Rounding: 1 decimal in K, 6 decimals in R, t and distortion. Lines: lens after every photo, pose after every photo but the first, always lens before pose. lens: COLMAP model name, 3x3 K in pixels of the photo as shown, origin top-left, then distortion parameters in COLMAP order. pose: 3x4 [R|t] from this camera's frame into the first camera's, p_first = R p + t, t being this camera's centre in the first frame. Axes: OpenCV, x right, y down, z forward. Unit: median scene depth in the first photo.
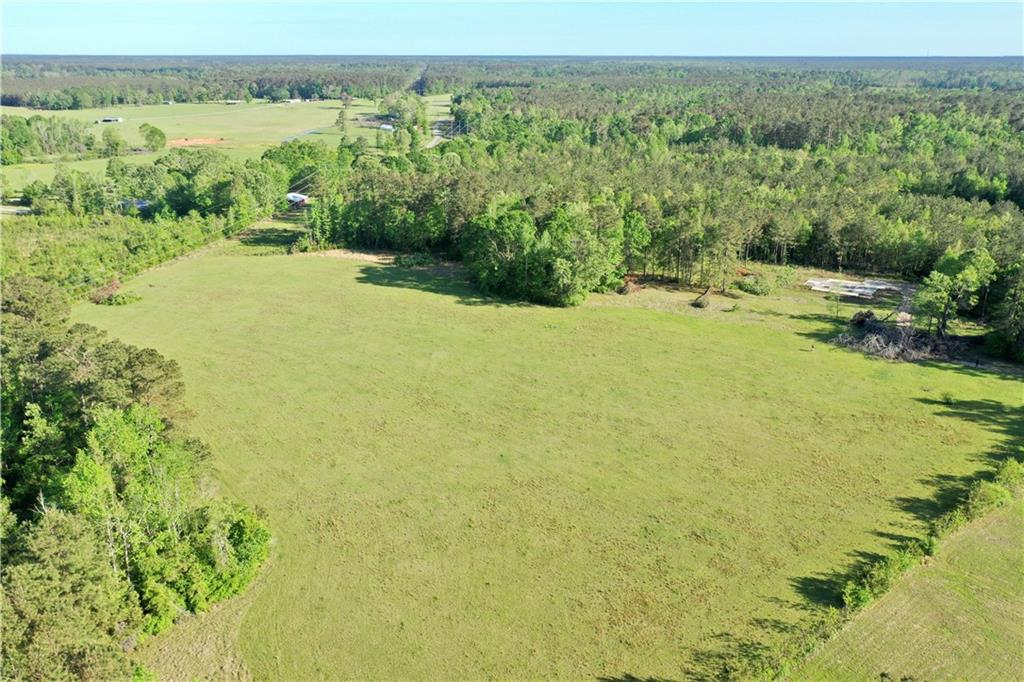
lens RADIAL K [[805.2, 0, 512.0], [0, 805.2, 341.0], [0, 0, 1]] dist [0.007380, -0.001821]
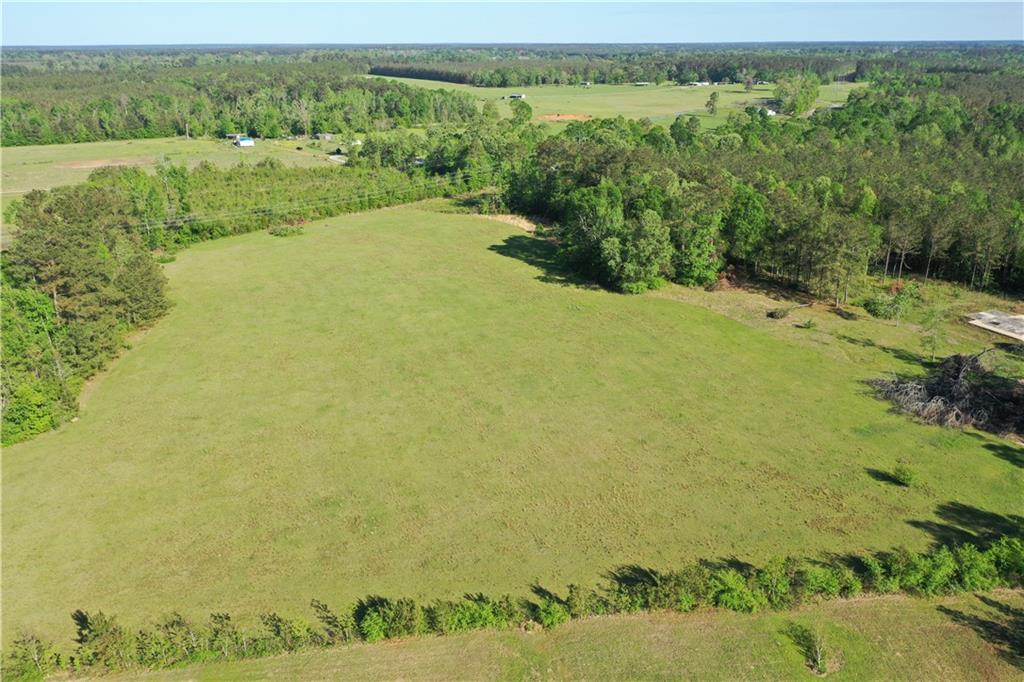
lens RADIAL K [[808.8, 0, 512.0], [0, 808.8, 341.0], [0, 0, 1]] dist [0.004527, -0.000519]
pose [[0.852478, 0.176498, -0.492067, 0.396788], [-0.170515, 0.983680, 0.057426, -0.019786], [0.494172, 0.034950, 0.868661, 0.151774]]
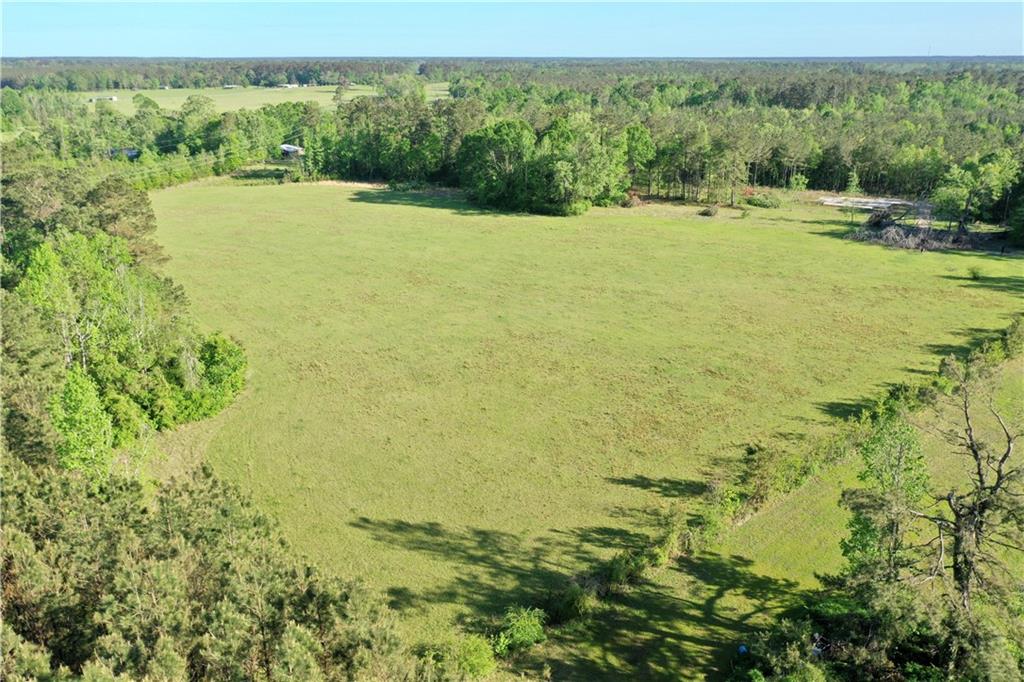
lens RADIAL K [[808.8, 0, 512.0], [0, 808.8, 341.0], [0, 0, 1]] dist [0.004527, -0.000519]
pose [[0.999998, -0.002082, -0.000458, 0.001158], [0.002080, 0.999987, -0.004703, 0.105892], [0.000468, 0.004702, 0.999989, 0.039115]]
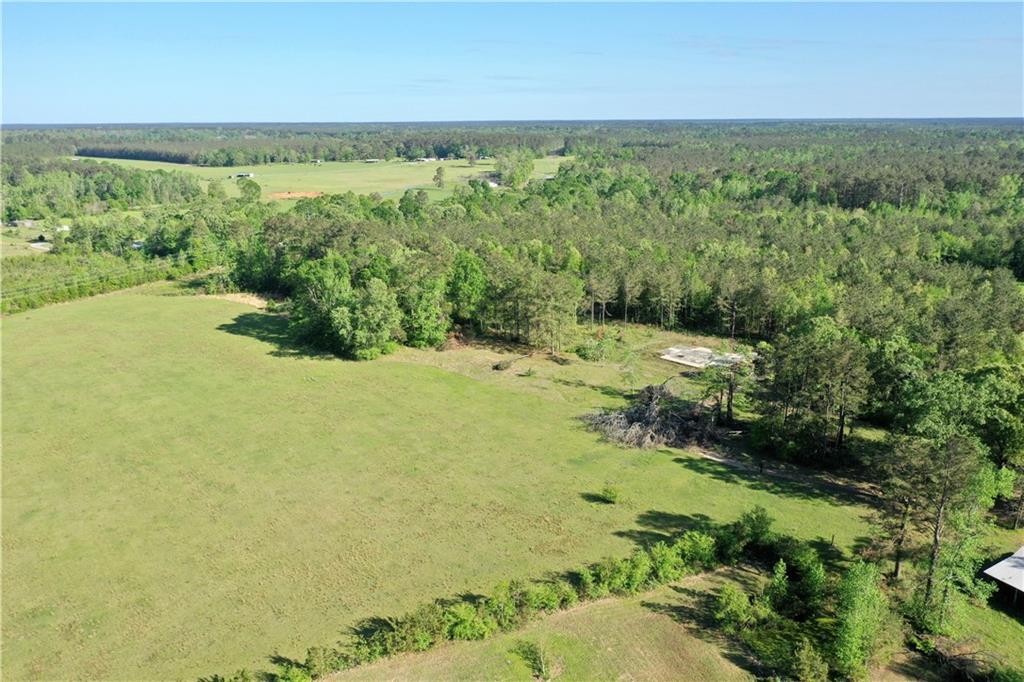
lens RADIAL K [[808.8, 0, 512.0], [0, 808.8, 341.0], [0, 0, 1]] dist [0.004527, -0.000519]
pose [[0.972661, 0.053536, -0.225976, 0.425836], [-0.070278, 0.995295, -0.066700, -0.014626], [0.221342, 0.080758, 0.971847, 0.137694]]
